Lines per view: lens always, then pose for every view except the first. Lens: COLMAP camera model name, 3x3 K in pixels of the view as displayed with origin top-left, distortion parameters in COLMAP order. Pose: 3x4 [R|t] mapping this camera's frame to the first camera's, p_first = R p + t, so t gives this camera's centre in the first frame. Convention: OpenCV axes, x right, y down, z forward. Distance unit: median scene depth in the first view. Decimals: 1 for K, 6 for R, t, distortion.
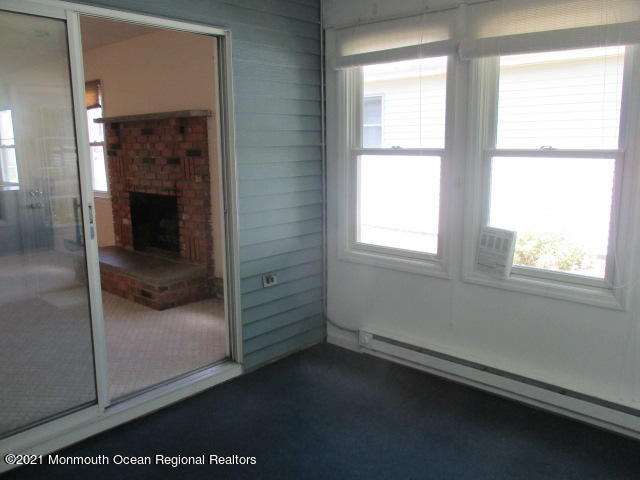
lens RADIAL K [[538.6, 0, 318.3], [0, 538.6, 236.3], [0, 0, 1]] dist [-0.015738, -0.017722]
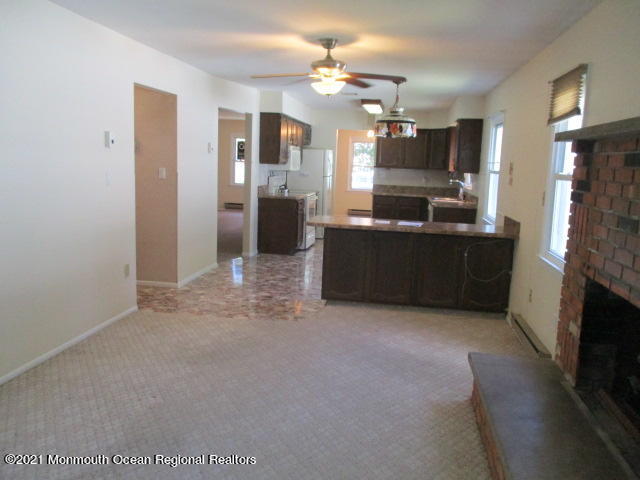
lens RADIAL K [[538.6, 0, 319.6], [0, 538.6, 236.5], [0, 0, 1]] dist [-0.015738, -0.017722]
pose [[0.550443, 0.153959, -0.820554, -0.087745], [-0.189079, 0.980301, 0.057094, -0.107811], [0.813180, 0.123723, 0.568710, 0.539394]]
